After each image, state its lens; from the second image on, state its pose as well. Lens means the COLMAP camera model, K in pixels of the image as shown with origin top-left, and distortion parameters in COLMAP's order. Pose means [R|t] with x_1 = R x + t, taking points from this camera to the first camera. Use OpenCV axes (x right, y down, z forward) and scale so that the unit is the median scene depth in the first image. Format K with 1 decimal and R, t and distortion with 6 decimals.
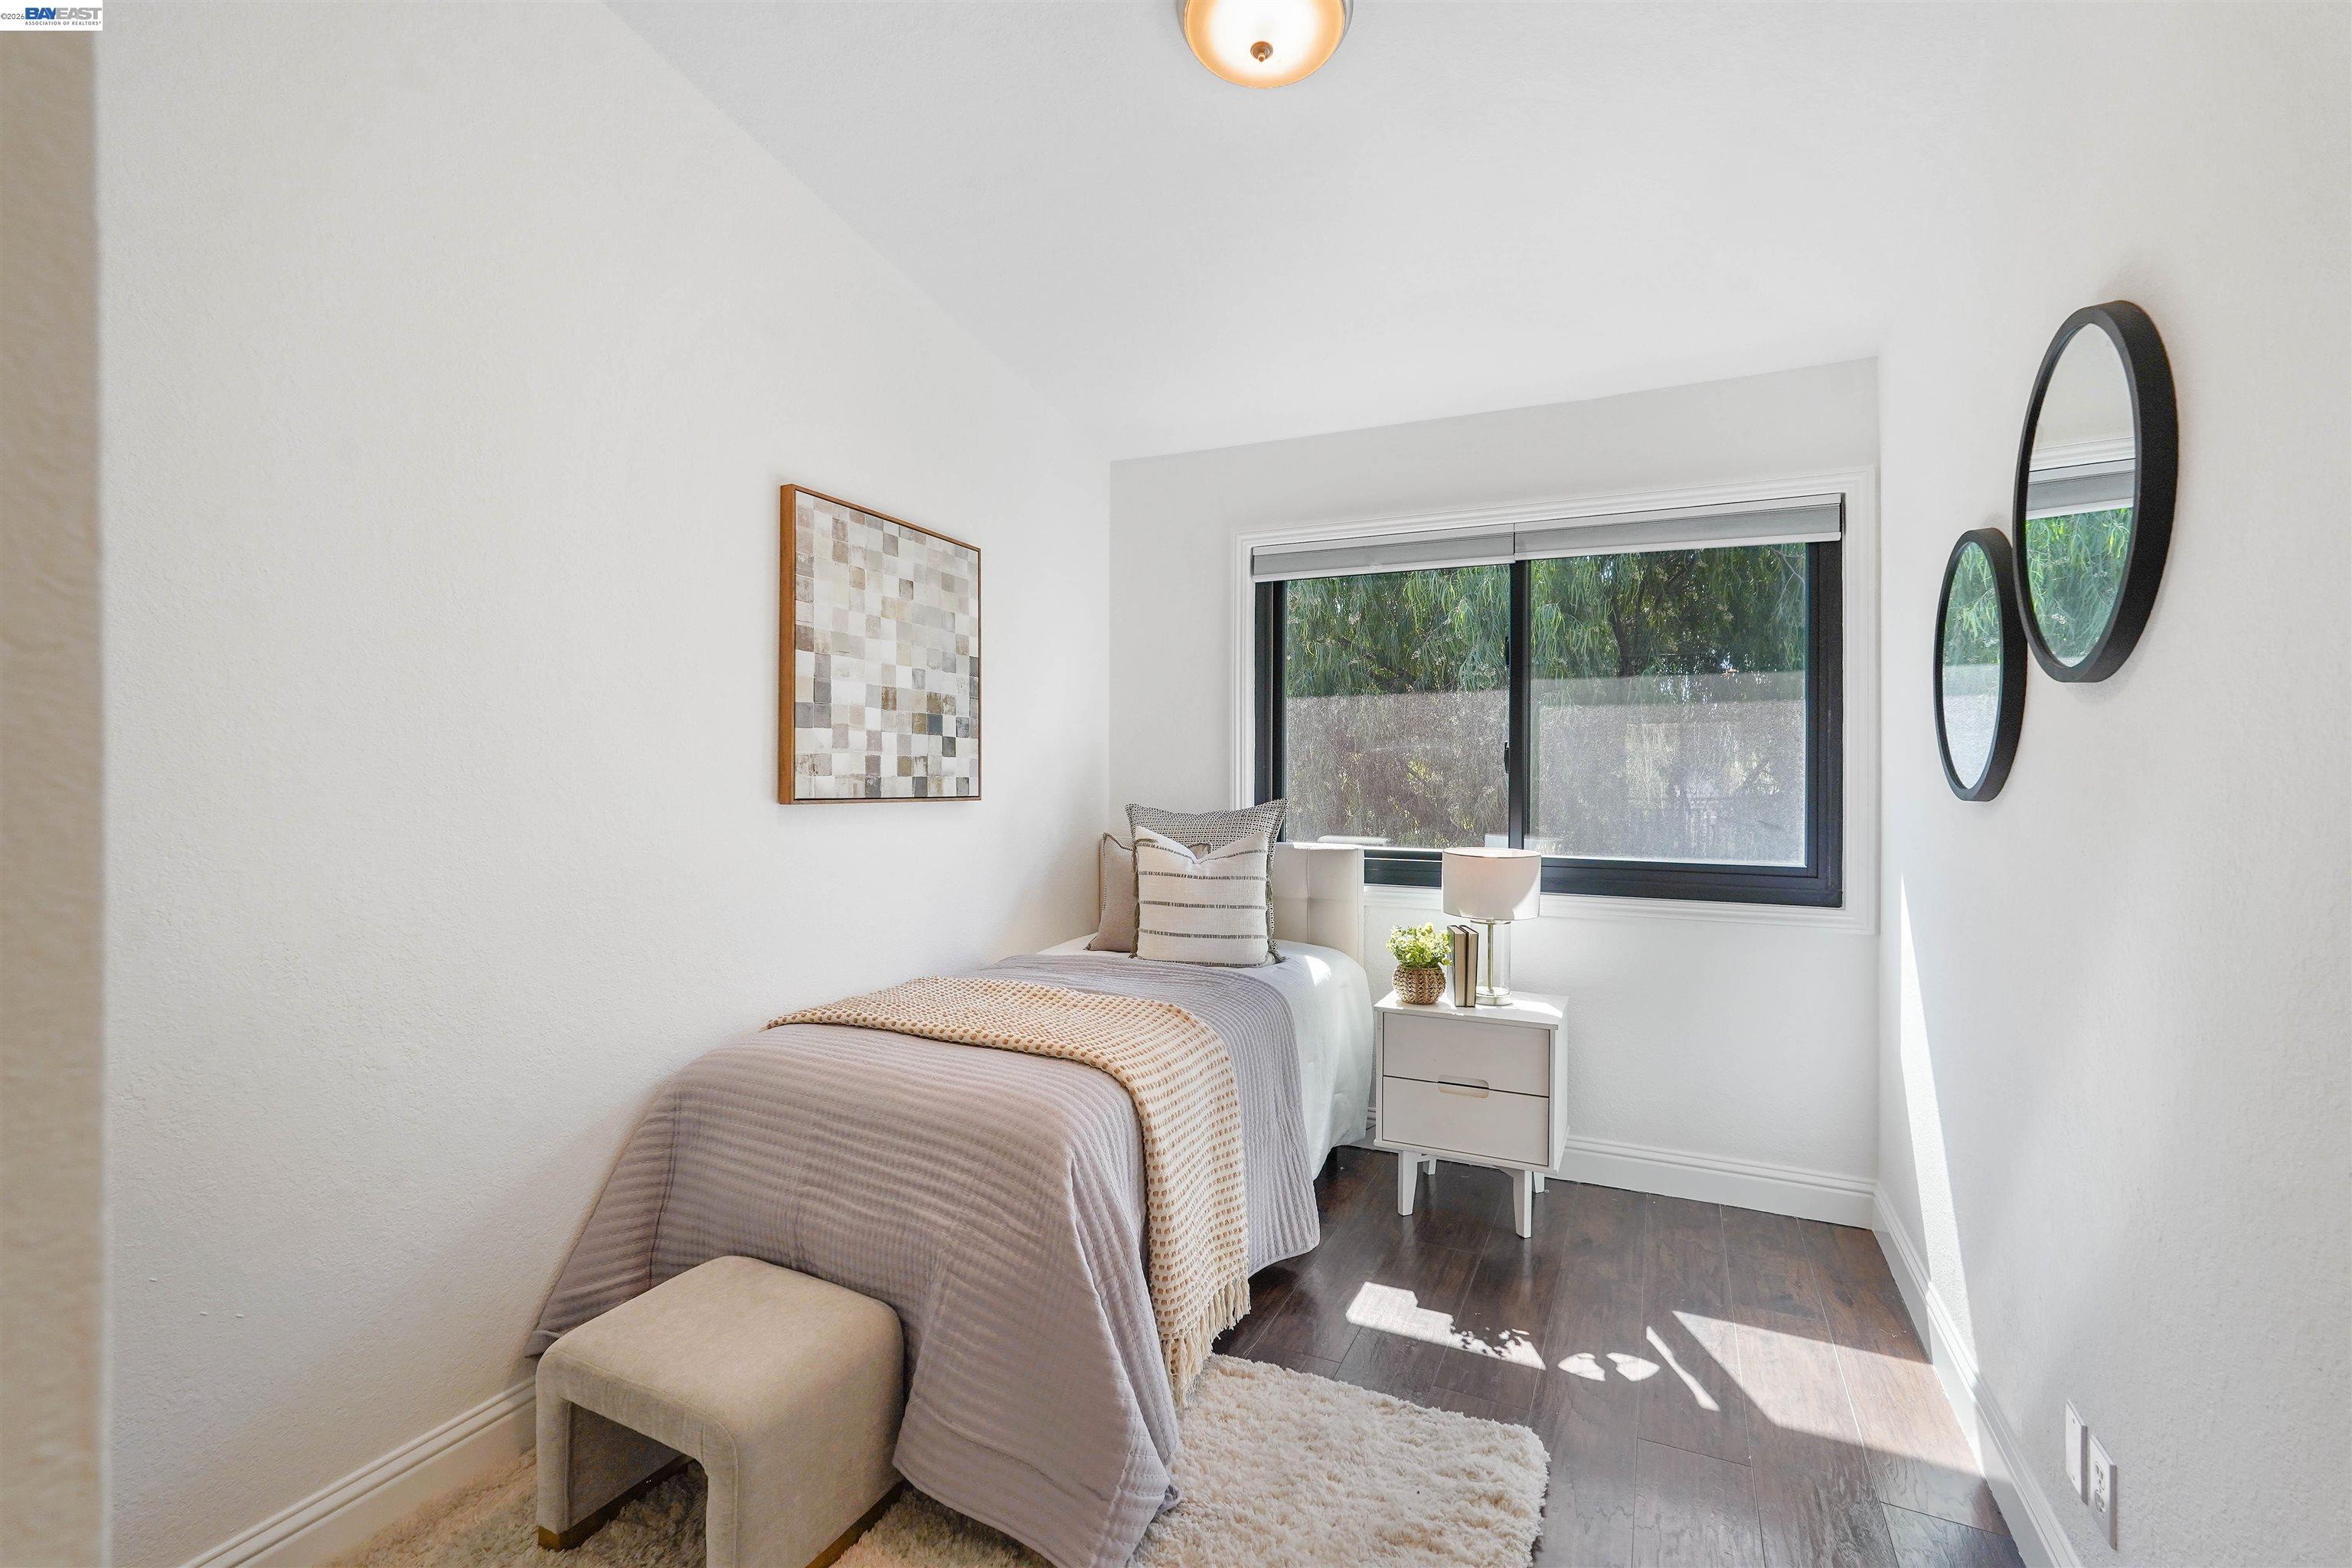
lens RADIAL K [[1027.6, 0, 1183.4], [0, 1027.6, 773.8], [0, 0, 1]] dist [-0.012300, 0.012375]
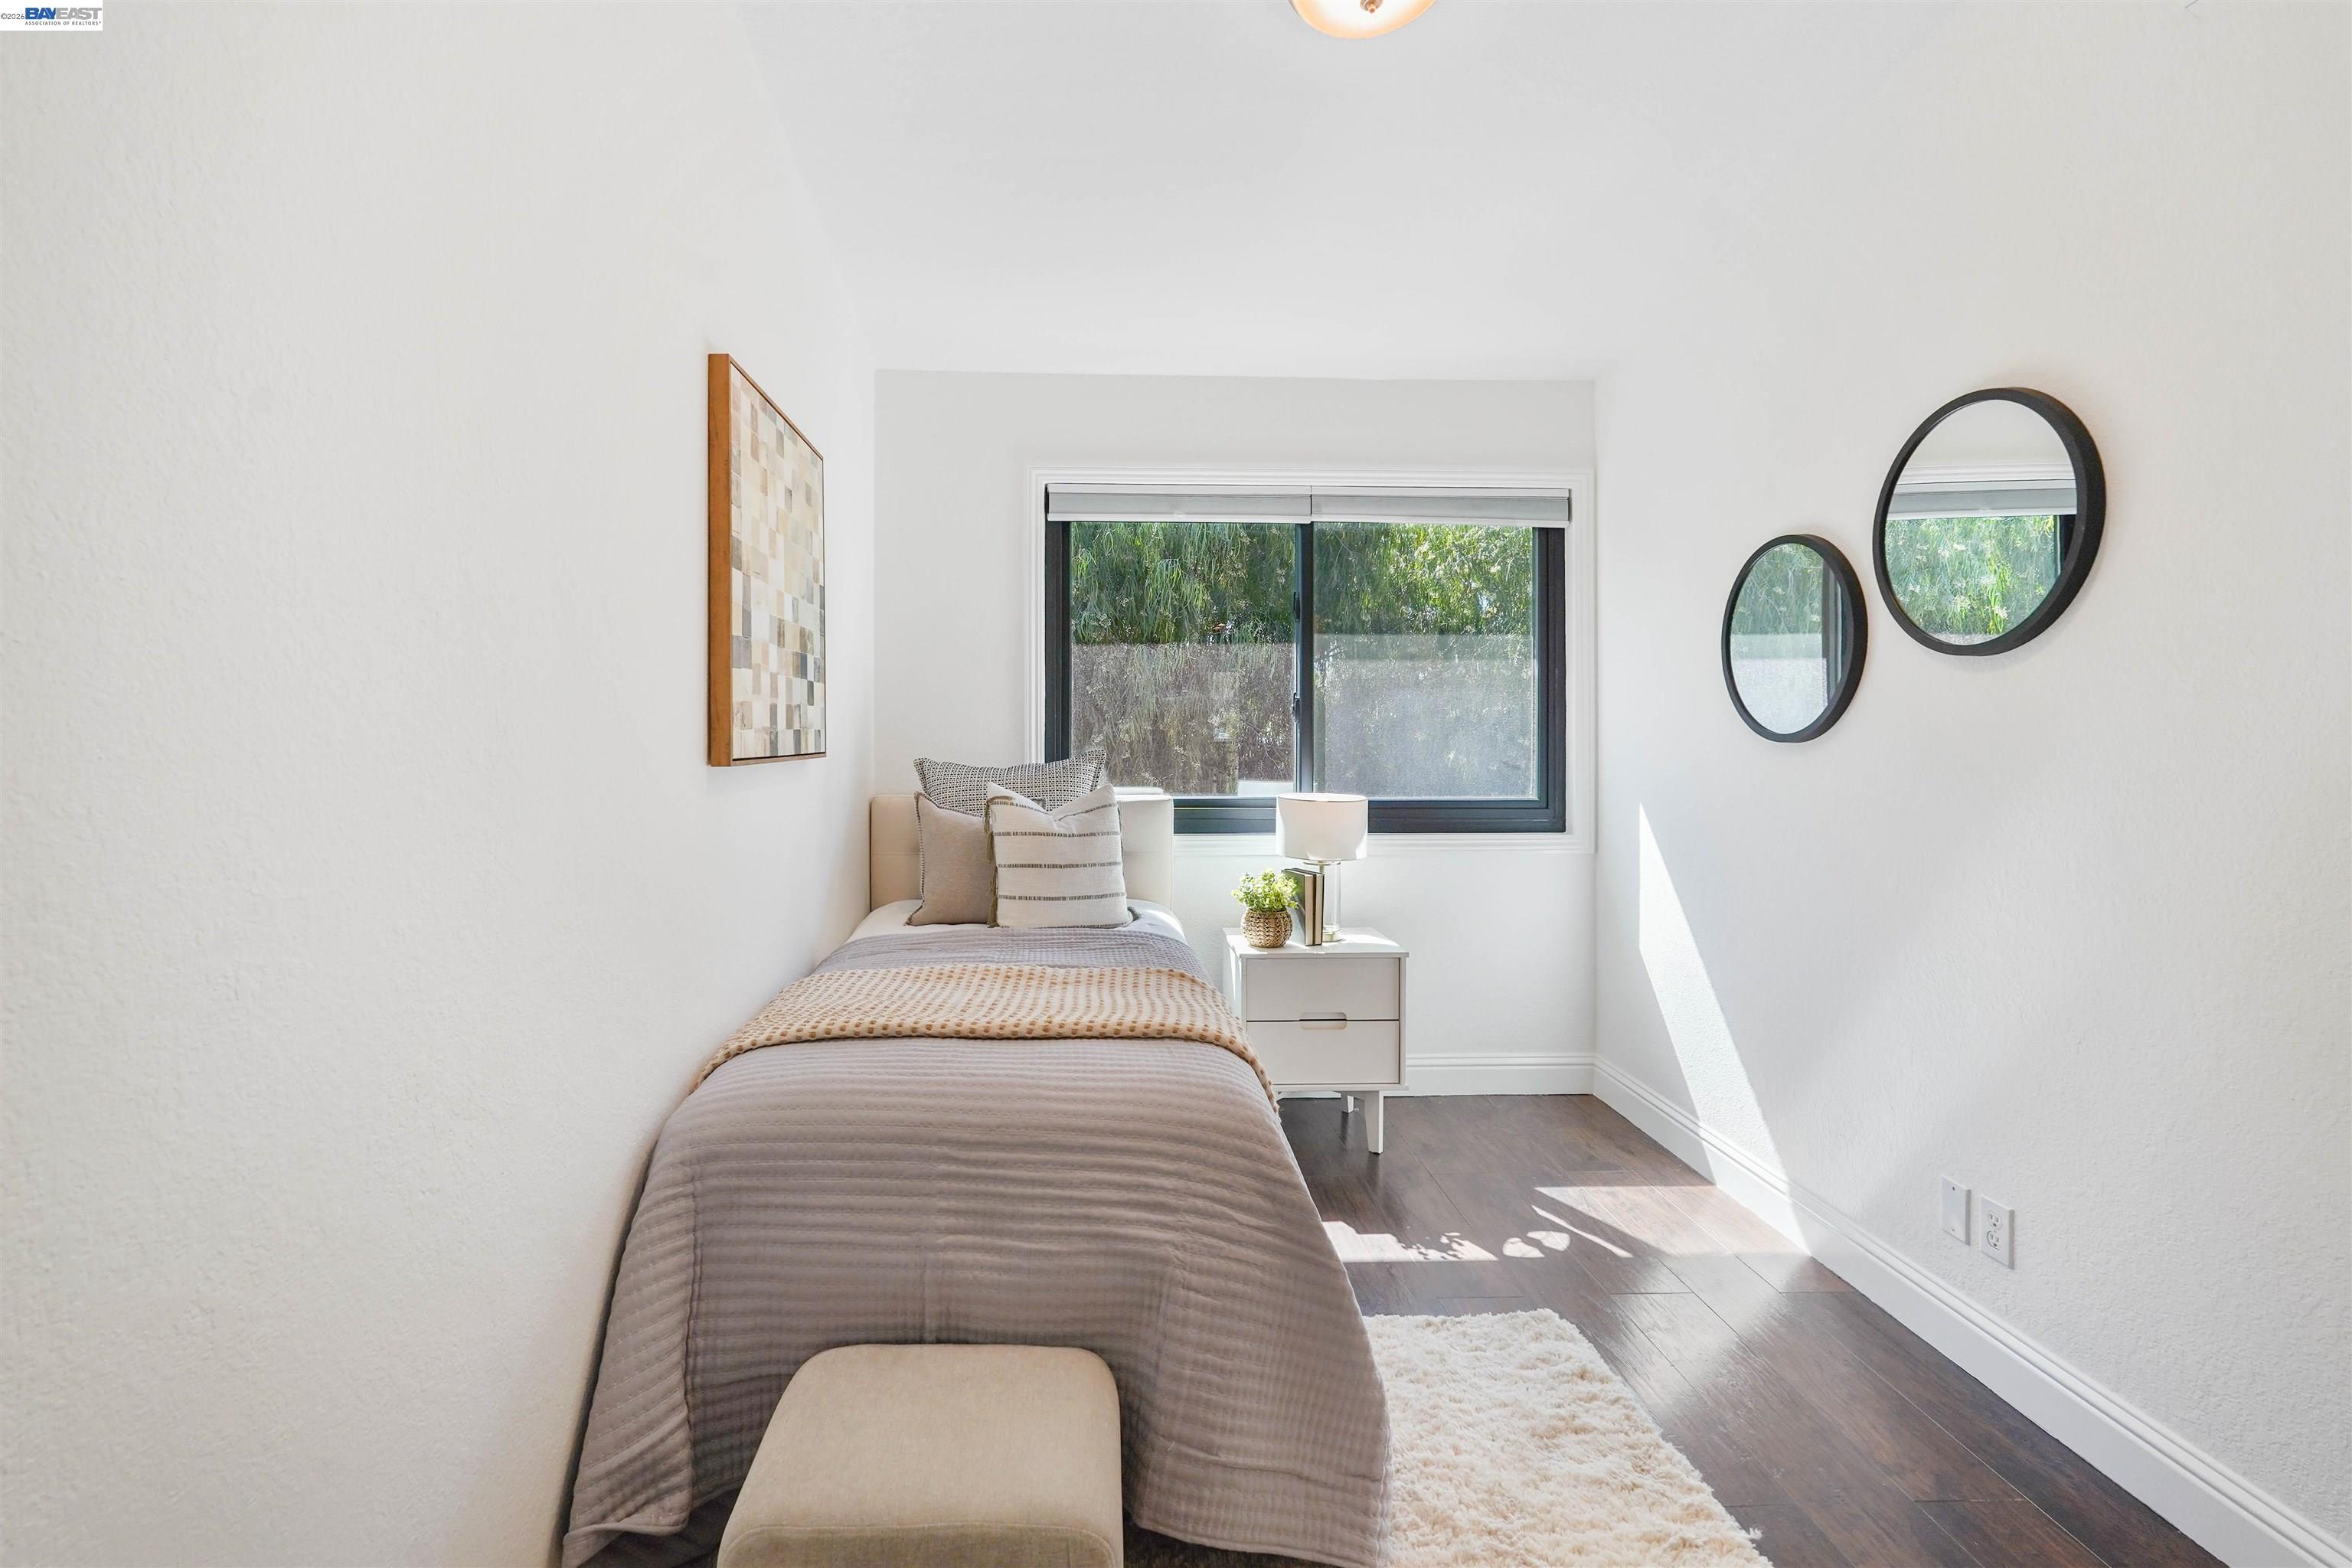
lens RADIAL K [[1070.5, 0, 1127.0], [0, 1070.5, 722.5], [0, 0, 1]] dist [-0.014135, 0.010732]
pose [[0.889959, -0.004362, 0.456020, -0.471443], [0.003999, 0.999990, 0.001761, -0.003621], [-0.456024, 0.000256, 0.889968, 0.138468]]
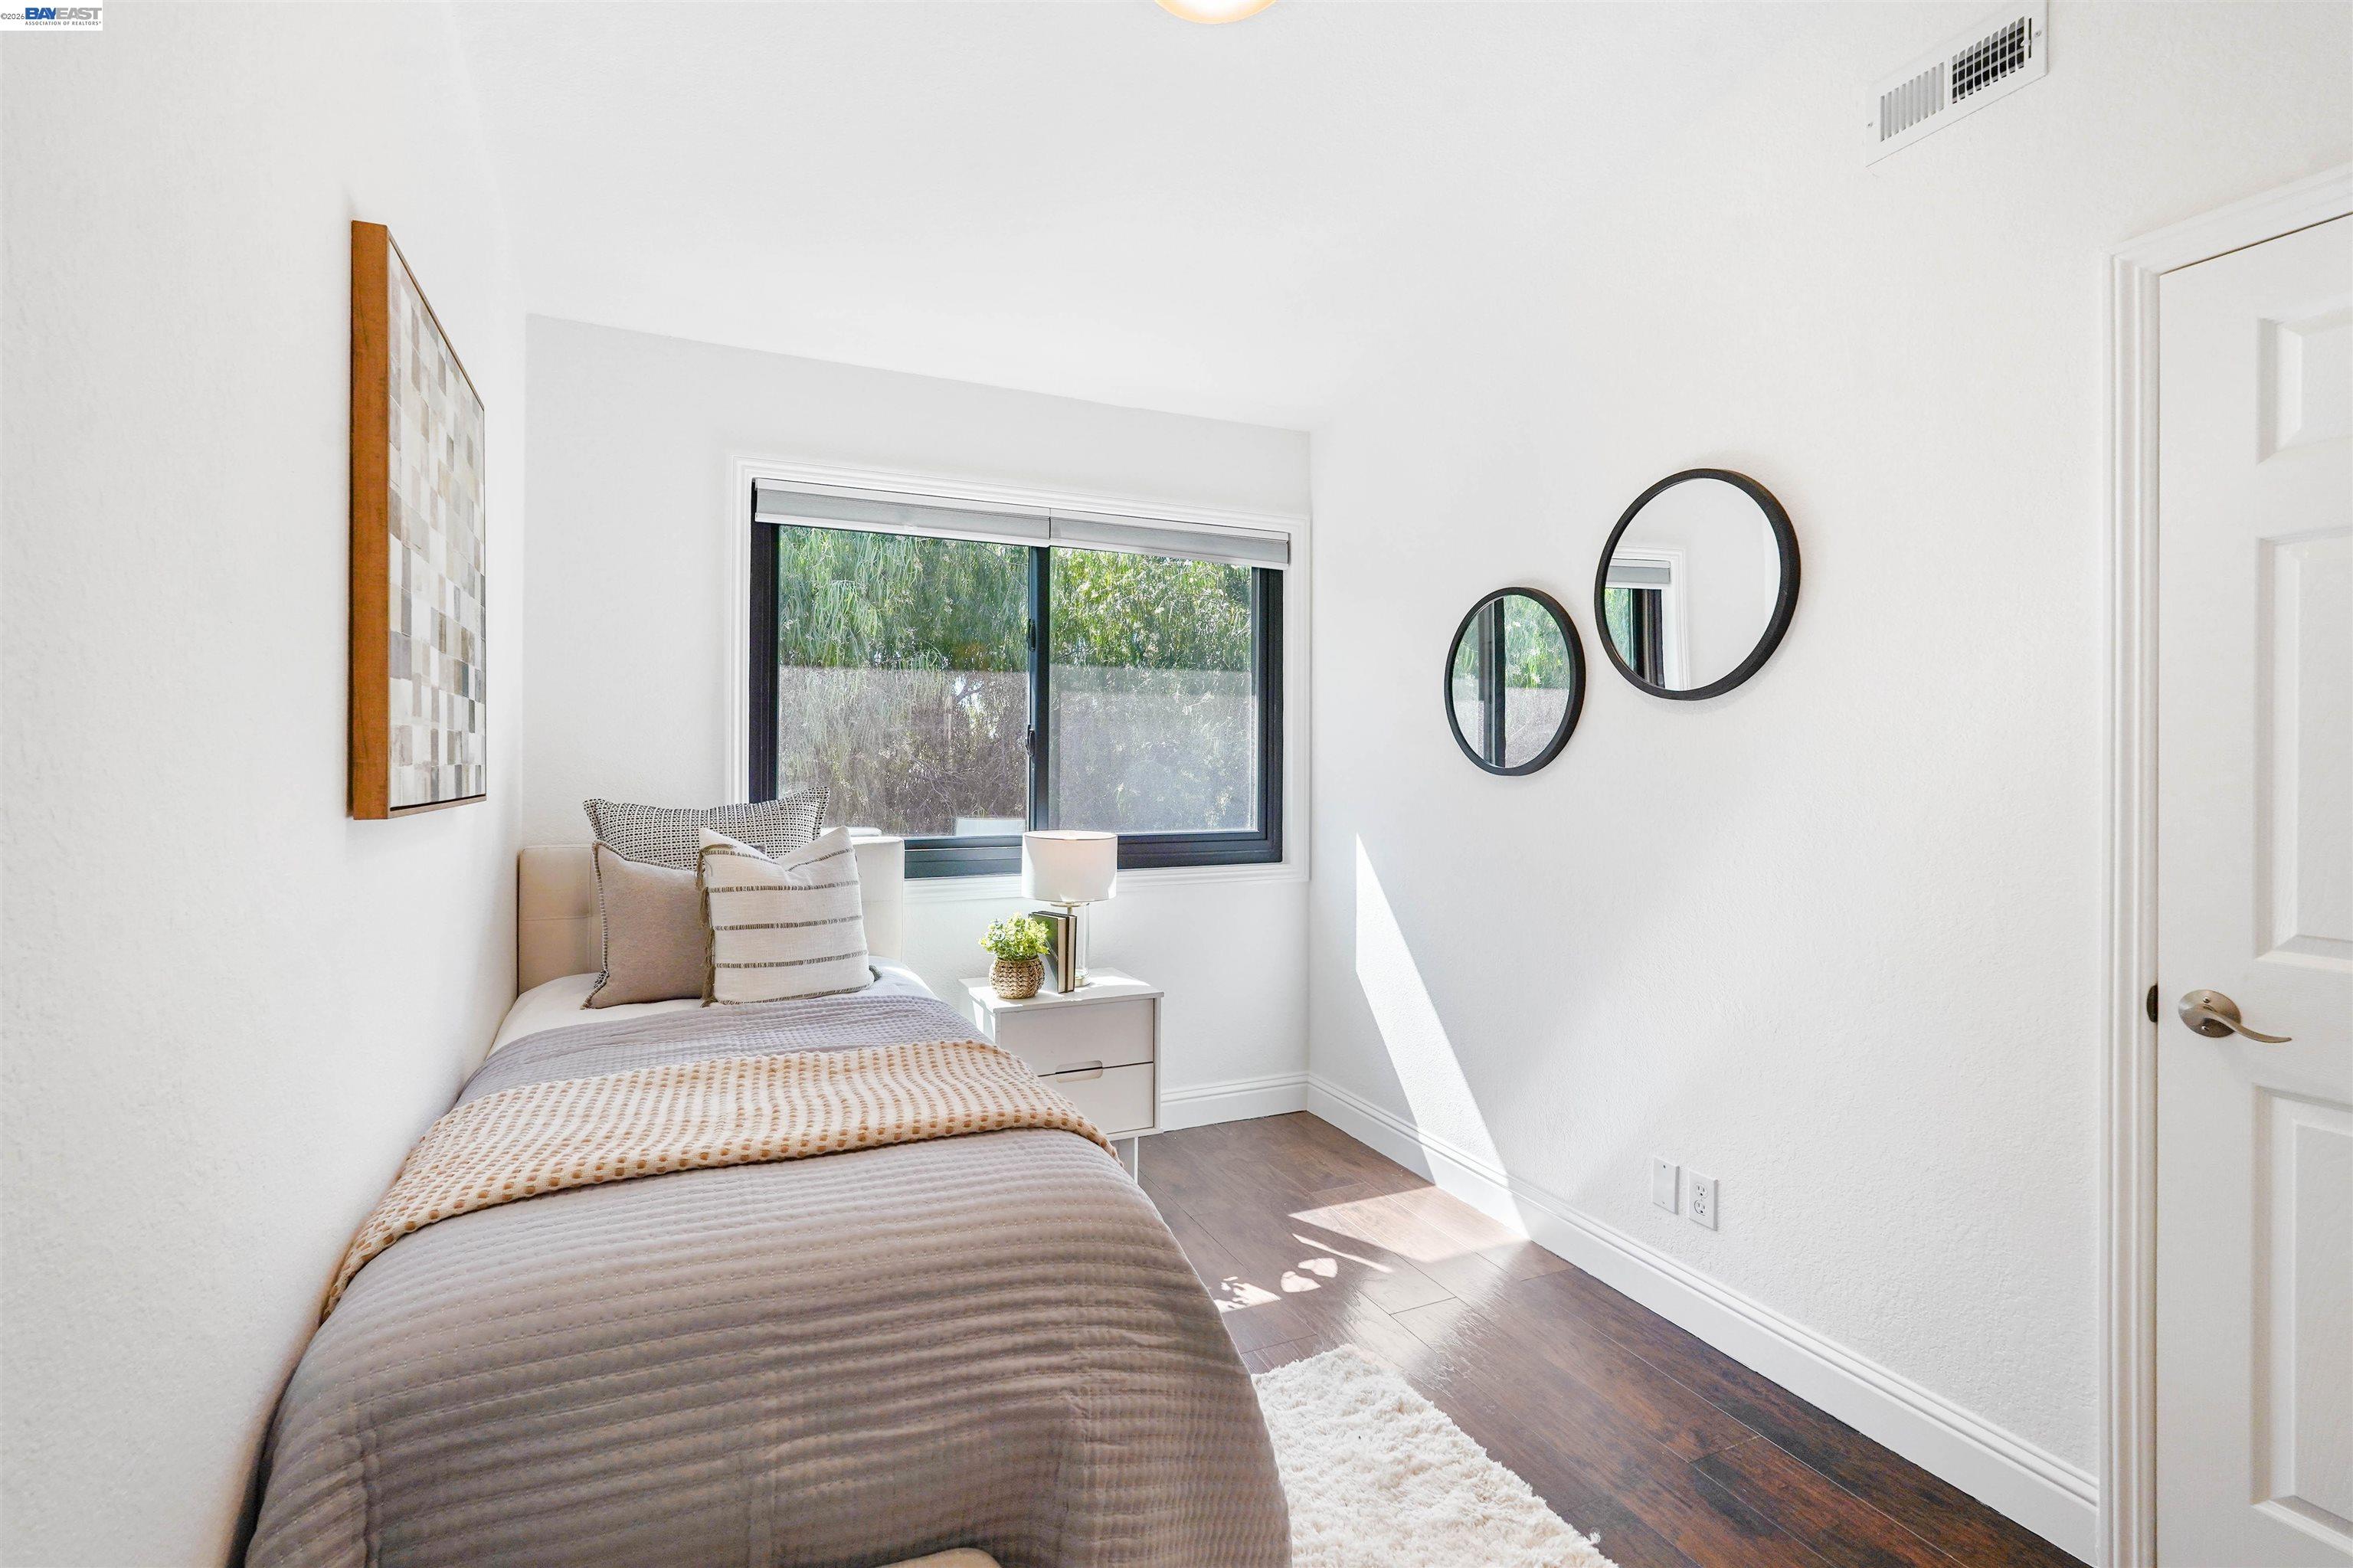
lens RADIAL K [[1050.2, 0, 1163.7], [0, 1050.2, 752.8], [0, 0, 1]] dist [-0.014867, 0.010055]
pose [[0.653485, -0.000285, 0.756940, -0.518230], [-0.000010, 1.000000, 0.000385, -0.005146], [-0.756940, -0.000259, 0.653485, 0.321176]]
